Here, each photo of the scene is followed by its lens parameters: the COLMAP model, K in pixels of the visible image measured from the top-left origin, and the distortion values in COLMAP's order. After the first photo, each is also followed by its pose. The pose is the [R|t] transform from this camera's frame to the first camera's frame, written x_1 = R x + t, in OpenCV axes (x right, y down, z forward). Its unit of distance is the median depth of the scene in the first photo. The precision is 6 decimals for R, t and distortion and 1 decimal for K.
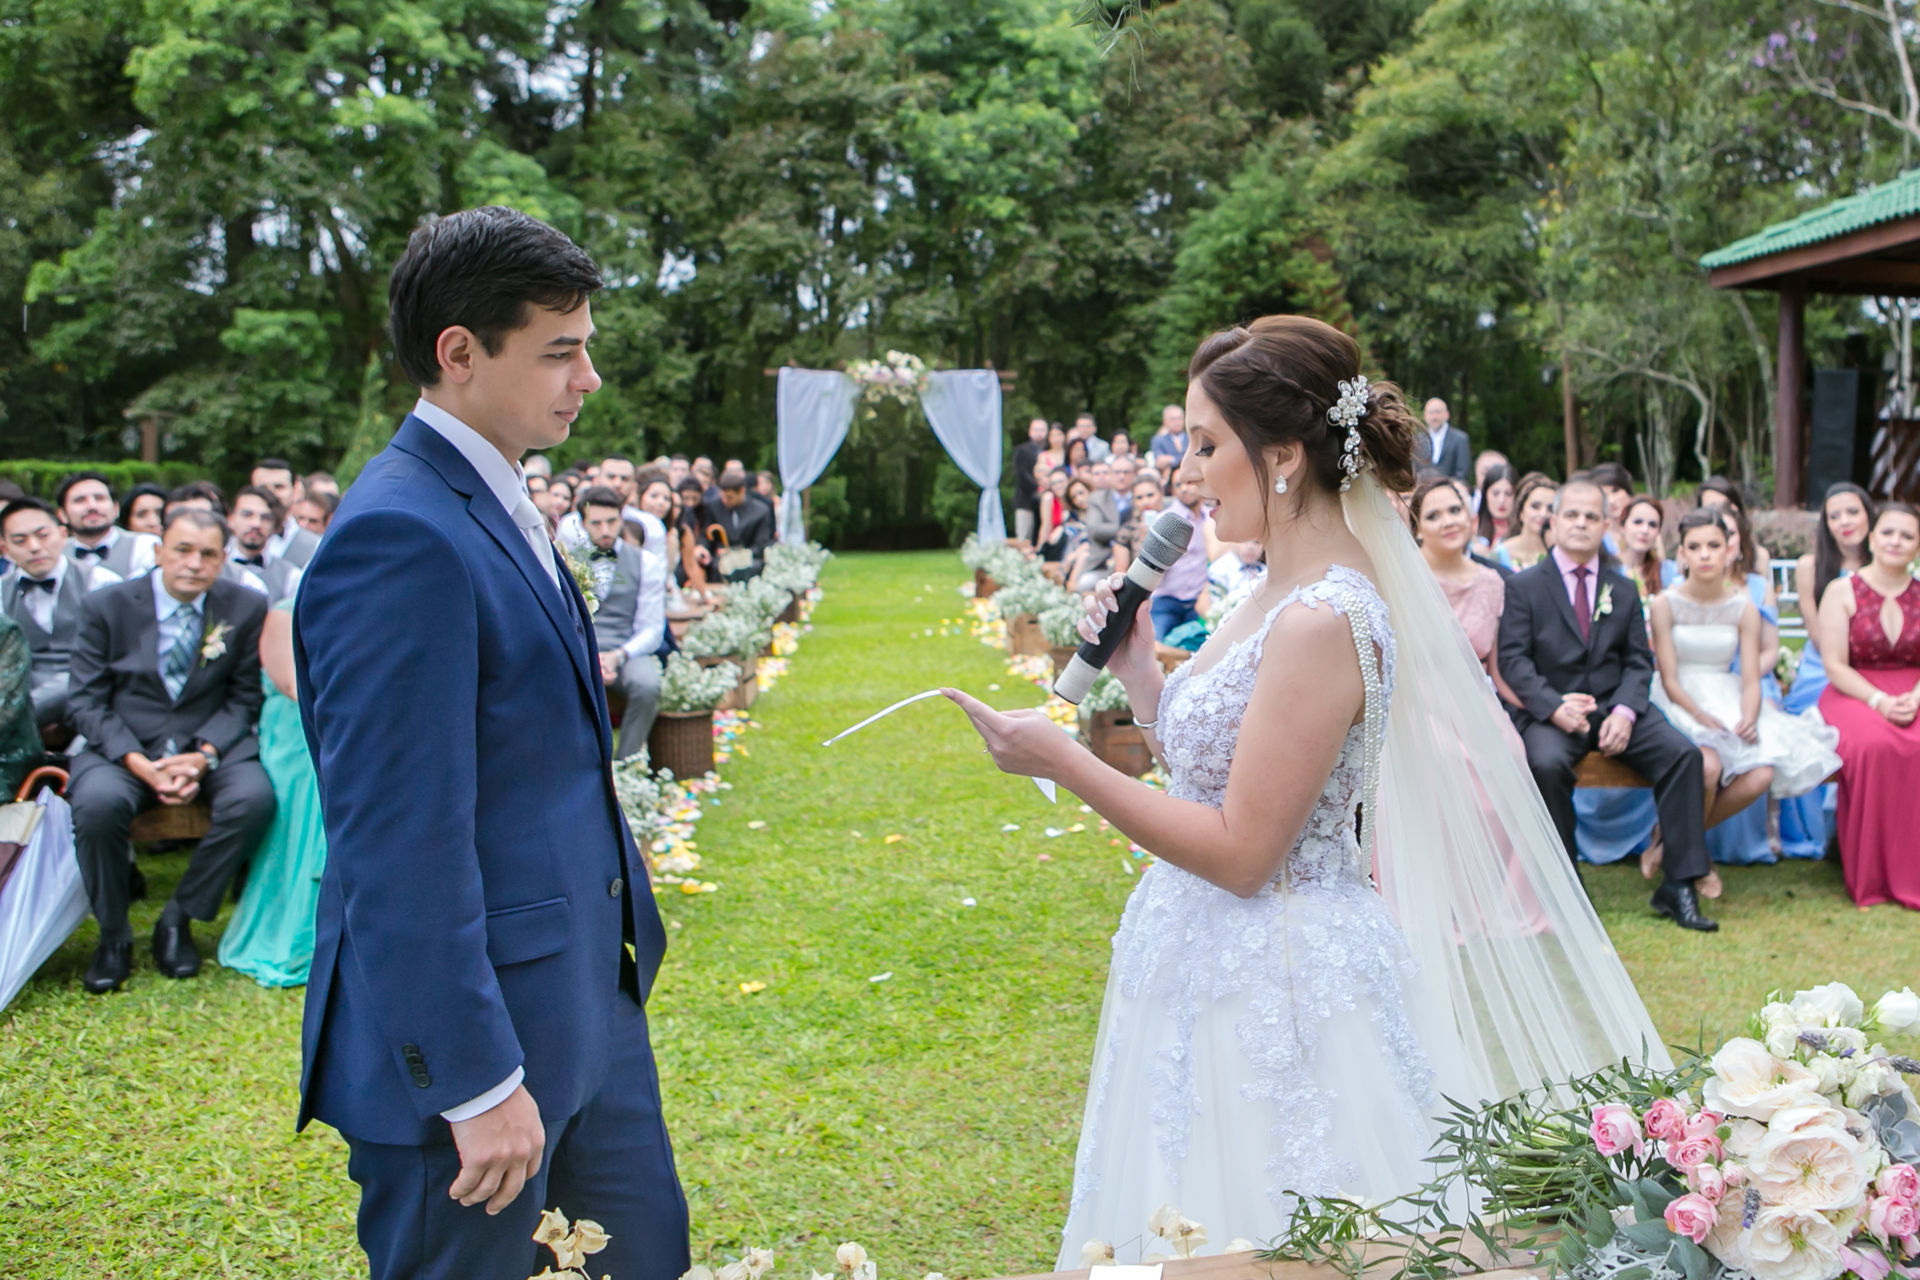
lens RADIAL K [[3223.4, 0, 951.4], [0, 3223.4, 666.3], [0, 0, 1]] dist [-0.164623, 0.241151]
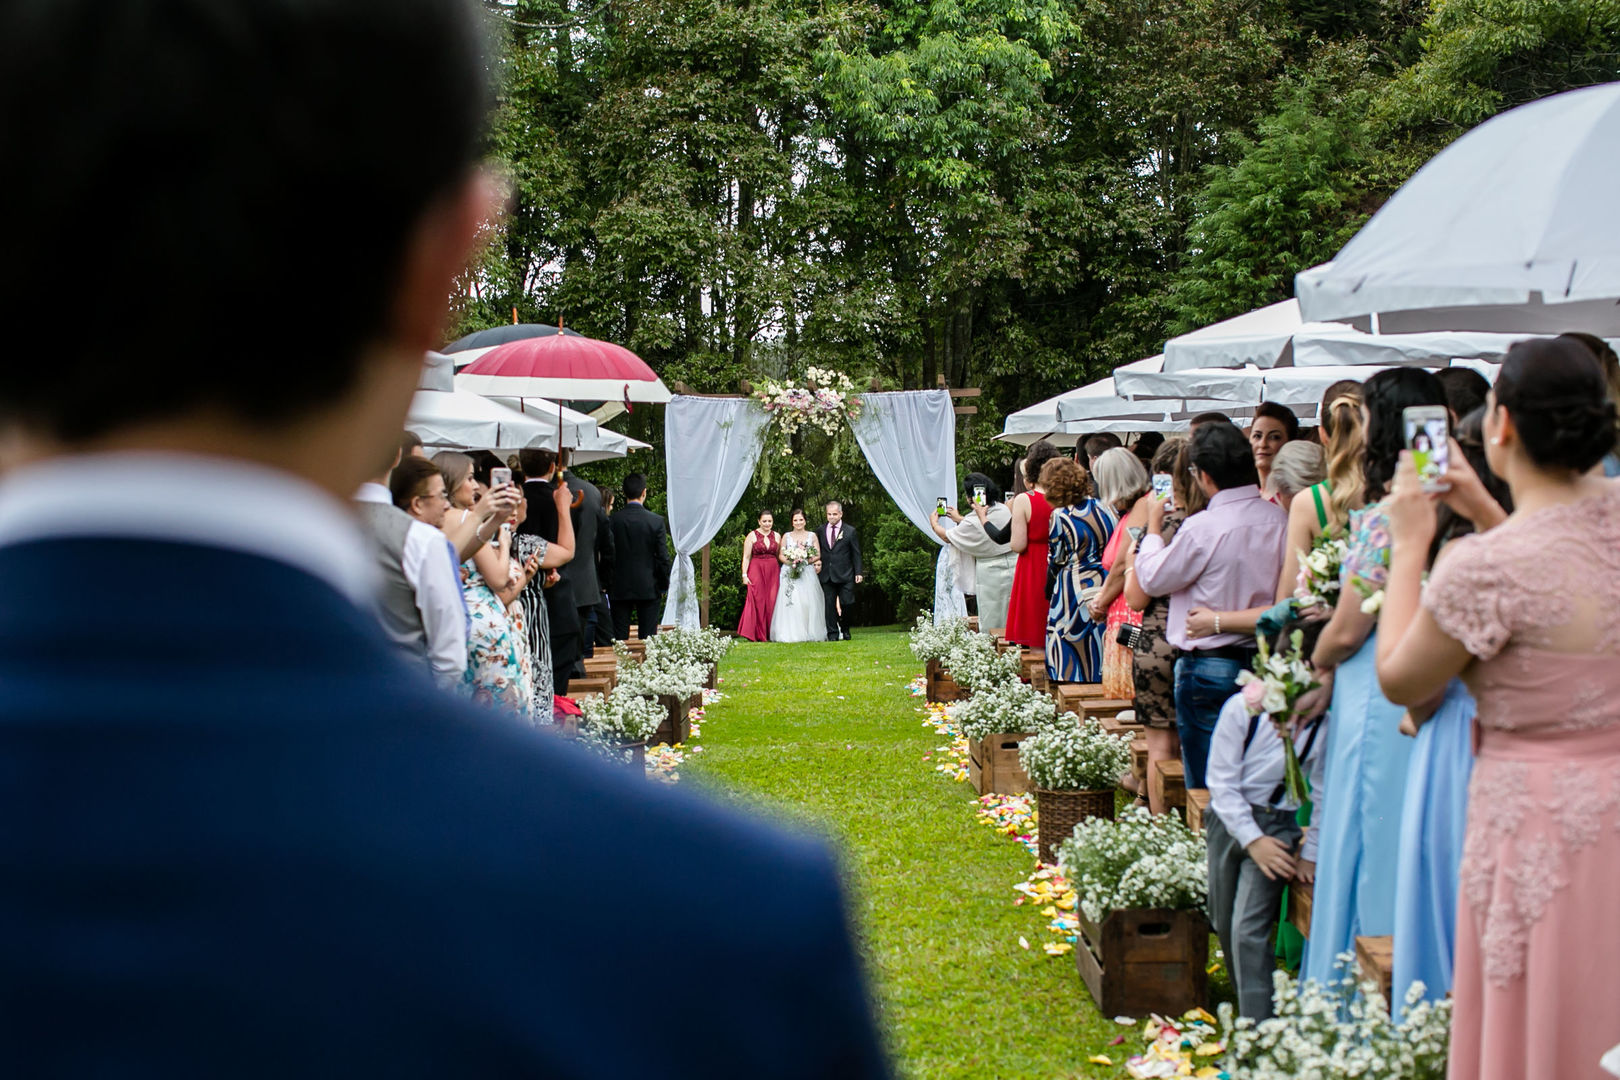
lens RADIAL K [[2719.7, 0, 802.7], [0, 2719.7, 562.2], [0, 0, 1]] dist [-0.164623, 0.241151]
pose [[0.998240, -0.026745, -0.052925, 0.011464], [0.024945, 0.999097, -0.034393, -0.029959], [0.053797, 0.033012, 0.998006, 0.363220]]
